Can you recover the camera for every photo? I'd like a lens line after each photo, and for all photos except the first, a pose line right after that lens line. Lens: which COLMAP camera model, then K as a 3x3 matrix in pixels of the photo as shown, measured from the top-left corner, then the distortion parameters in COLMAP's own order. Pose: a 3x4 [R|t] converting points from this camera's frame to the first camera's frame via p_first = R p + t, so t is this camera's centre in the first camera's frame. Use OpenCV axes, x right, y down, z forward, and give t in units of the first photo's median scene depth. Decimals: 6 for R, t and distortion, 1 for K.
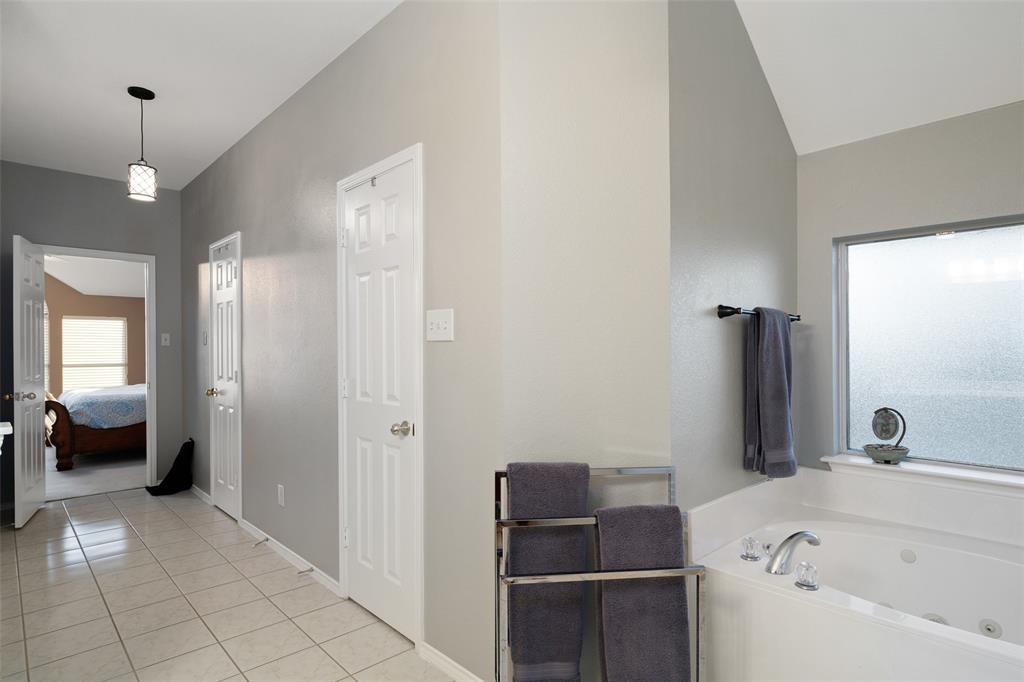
lens RADIAL K [[551.3, 0, 512.0], [0, 551.3, 343.3], [0, 0, 1]] dist [-0.000537, -0.000291]
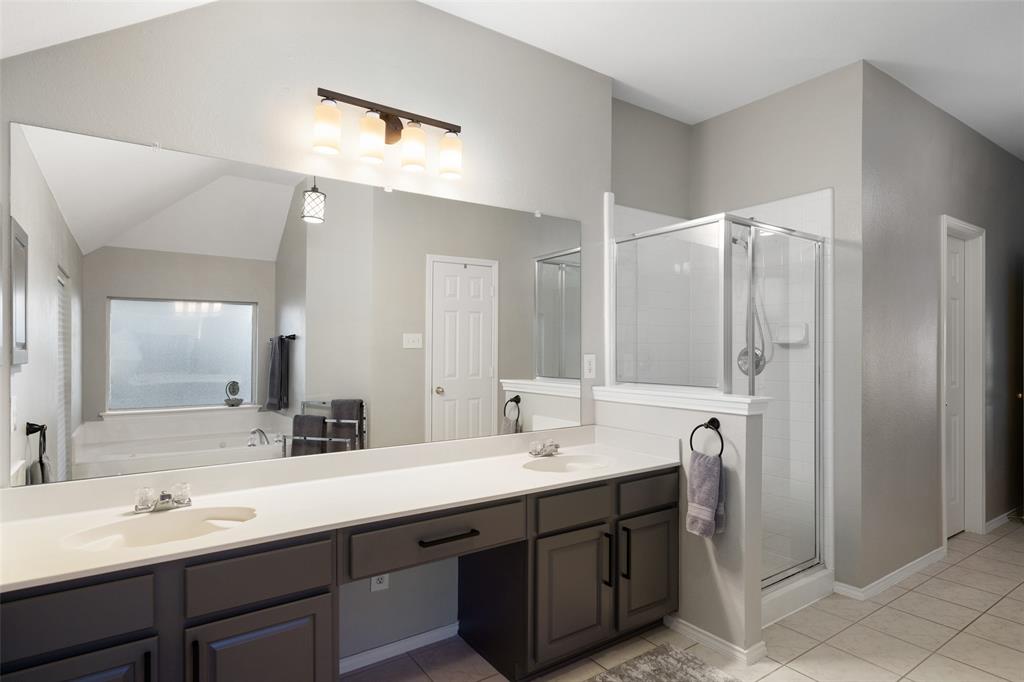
lens RADIAL K [[551.3, 0, 511.7], [0, 551.3, 344.0], [0, 0, 1]] dist [-0.000537, -0.000291]
pose [[-0.141240, 0.000675, -0.989975, 0.435925], [-0.001745, 0.999998, 0.000931, -0.001824], [0.989974, 0.001859, -0.141238, 0.304678]]
